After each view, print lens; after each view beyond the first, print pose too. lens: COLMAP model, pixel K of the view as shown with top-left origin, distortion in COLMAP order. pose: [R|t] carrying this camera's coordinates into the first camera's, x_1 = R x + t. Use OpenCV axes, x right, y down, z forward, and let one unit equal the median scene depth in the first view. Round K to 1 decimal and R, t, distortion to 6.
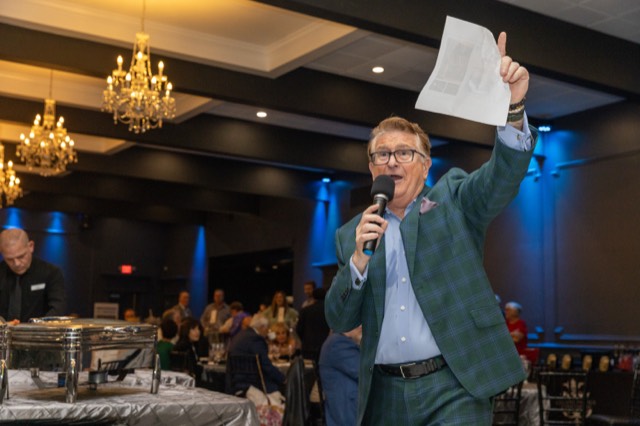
lens RADIAL K [[903.0, 0, 320.1], [0, 903.0, 200.3], [0, 0, 1]] dist [0.011730, 0.073537]
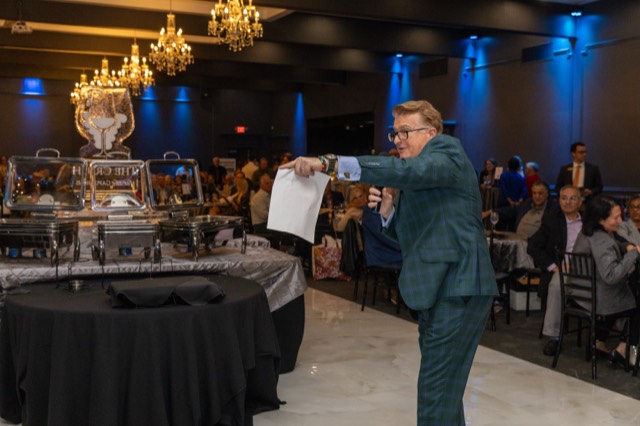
lens RADIAL K [[829.3, 0, 320.0], [0, 829.3, 213.0], [0, 0, 1]] dist [0.009384, 0.015863]
pose [[0.992066, -0.008610, -0.125421, 0.059927], [0.033784, 0.979213, 0.200003, -0.064471], [0.121092, -0.202653, 0.971735, -0.185971]]
